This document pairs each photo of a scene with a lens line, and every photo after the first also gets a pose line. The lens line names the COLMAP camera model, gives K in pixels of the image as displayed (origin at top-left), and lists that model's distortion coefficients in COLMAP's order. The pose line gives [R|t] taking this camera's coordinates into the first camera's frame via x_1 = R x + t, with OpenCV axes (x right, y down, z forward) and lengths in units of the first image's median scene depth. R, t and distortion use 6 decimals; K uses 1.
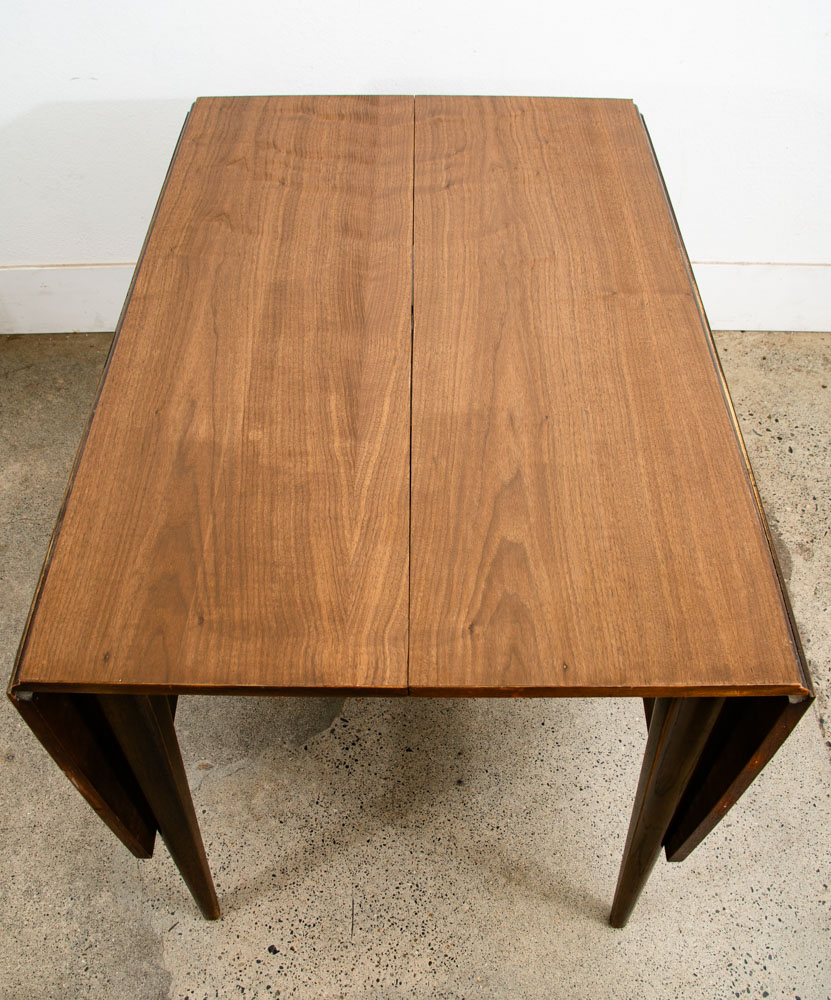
lens RADIAL K [[1002.8, 0, 410.7], [0, 1002.8, 500.2], [0, 0, 1]] dist [-0.167261, 0.130720]
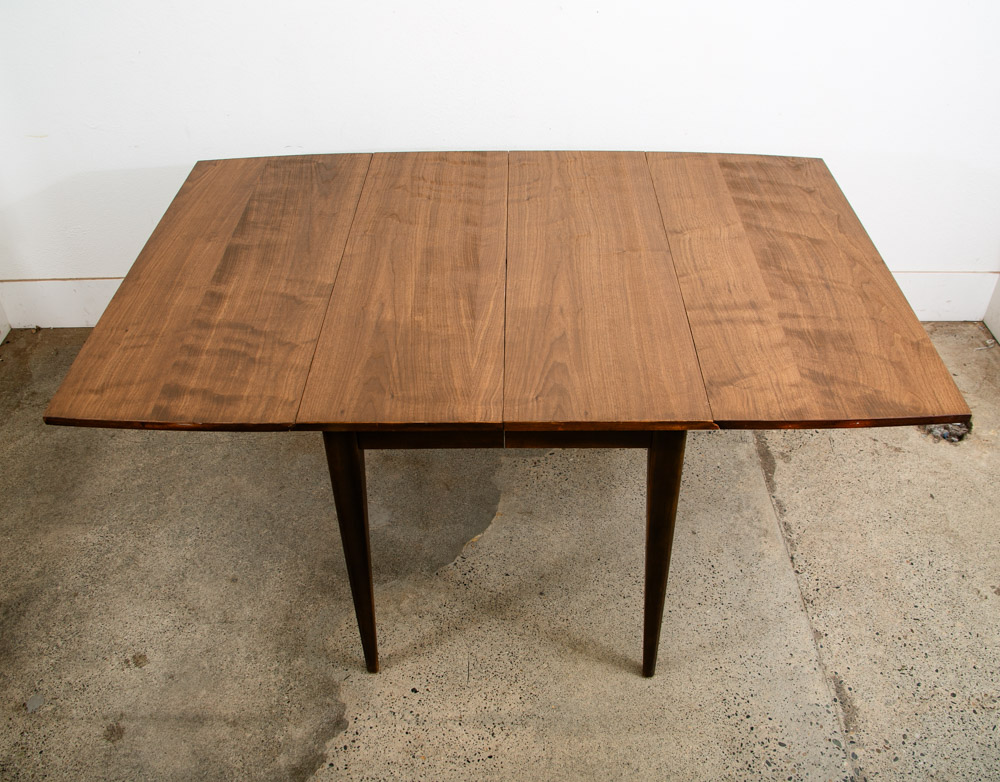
lens RADIAL K [[934.4, 0, 492.1], [0, 934.4, 407.5], [0, 0, 1]] dist [-0.174975, 0.154650]
pose [[0.999722, -0.004202, -0.023221, 0.014436], [0.000244, 0.985808, -0.167878, 0.360393], [0.023597, 0.167825, 0.985534, -0.598099]]
